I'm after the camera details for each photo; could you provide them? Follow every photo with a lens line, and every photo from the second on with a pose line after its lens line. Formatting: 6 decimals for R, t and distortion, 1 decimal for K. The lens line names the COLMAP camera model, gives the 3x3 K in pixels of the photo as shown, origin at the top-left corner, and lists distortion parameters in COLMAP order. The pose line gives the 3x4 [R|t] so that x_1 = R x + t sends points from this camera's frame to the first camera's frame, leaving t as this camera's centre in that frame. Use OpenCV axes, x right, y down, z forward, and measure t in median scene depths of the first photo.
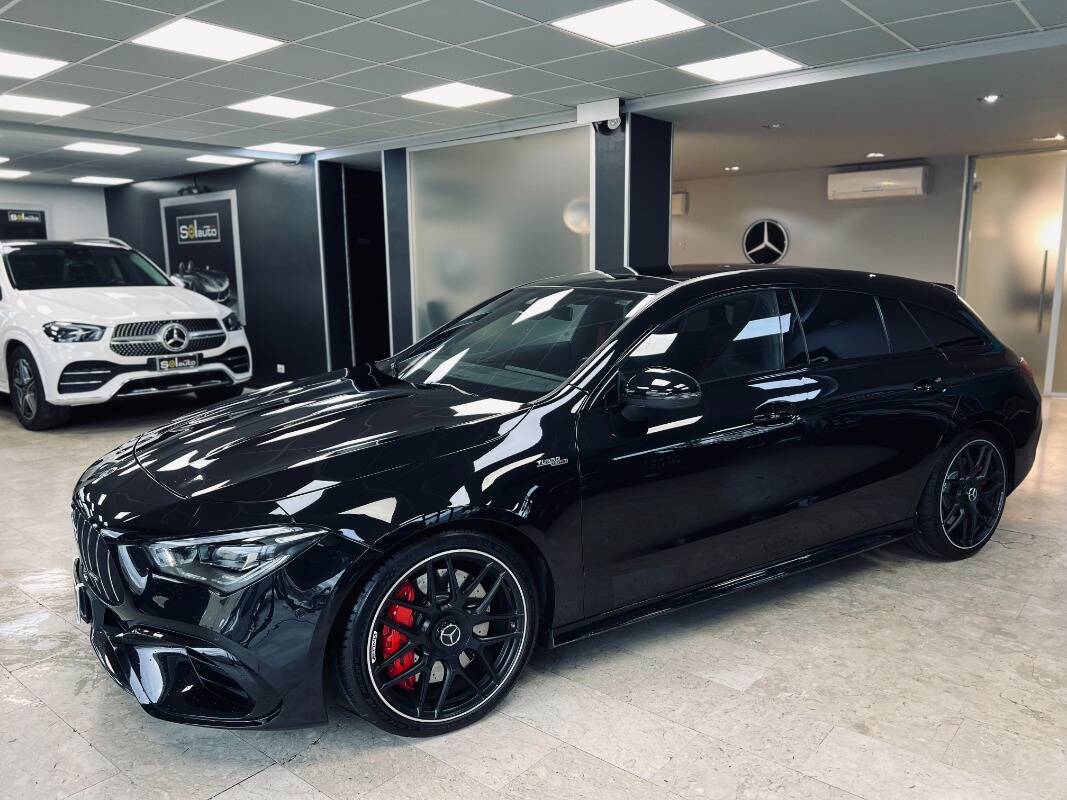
lens RADIAL K [[805.6, 0, 533.5], [0, 805.6, 400.0], [0, 0, 1]] dist [0.039444, -0.039276]
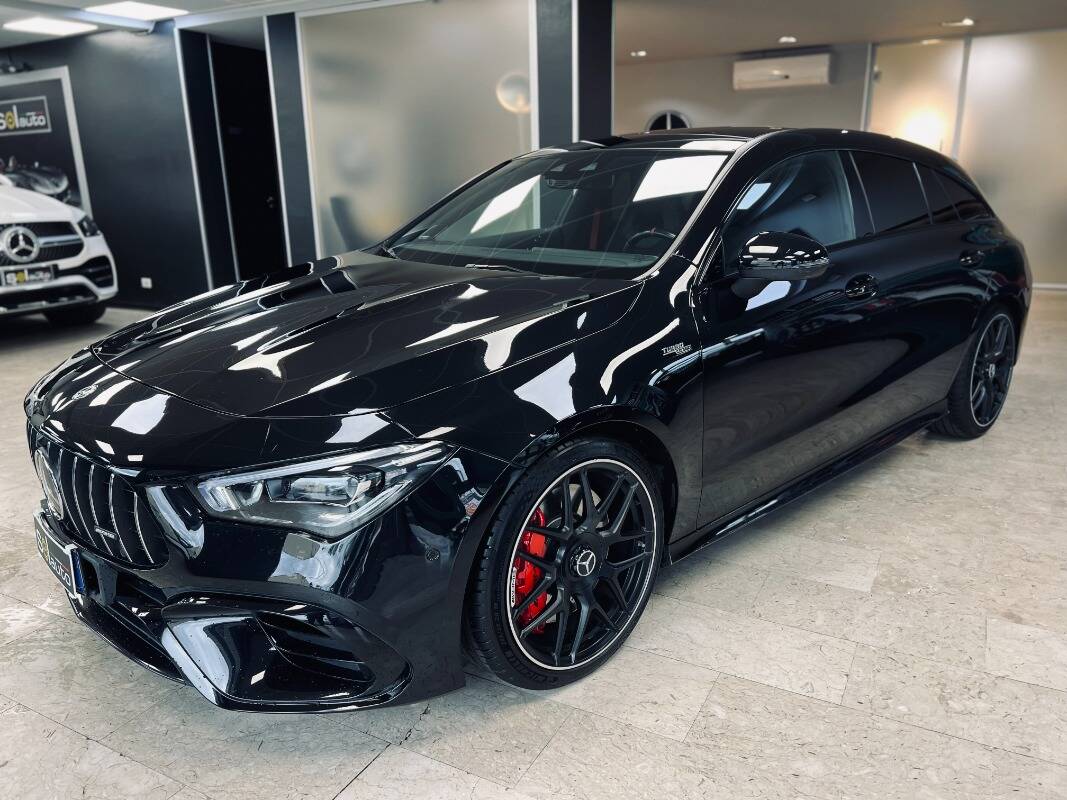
lens RADIAL K [[808.3, 0, 534.0], [0, 808.3, 394.0], [0, 0, 1]] dist [0.048276, -0.048870]
pose [[0.979749, -0.059603, 0.191155, -0.113815], [0.041168, 0.994235, 0.099005, 0.014279], [-0.195954, -0.089130, 0.976554, 0.085946]]
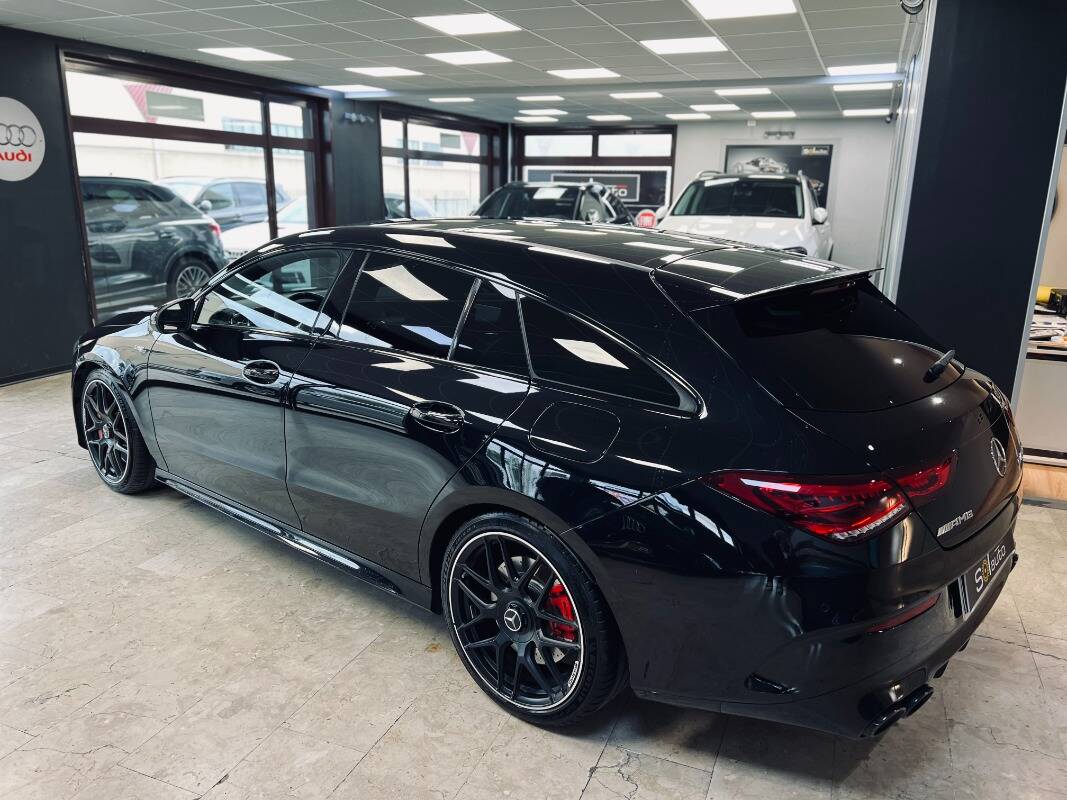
lens RADIAL K [[805.6, 0, 533.5], [0, 805.6, 400.0], [0, 0, 1]] dist [0.039444, -0.039276]
pose [[0.306119, 0.259106, -0.916054, 0.636151], [-0.175158, 0.961151, 0.213329, -0.106541], [0.935741, 0.095150, 0.339611, 0.473712]]
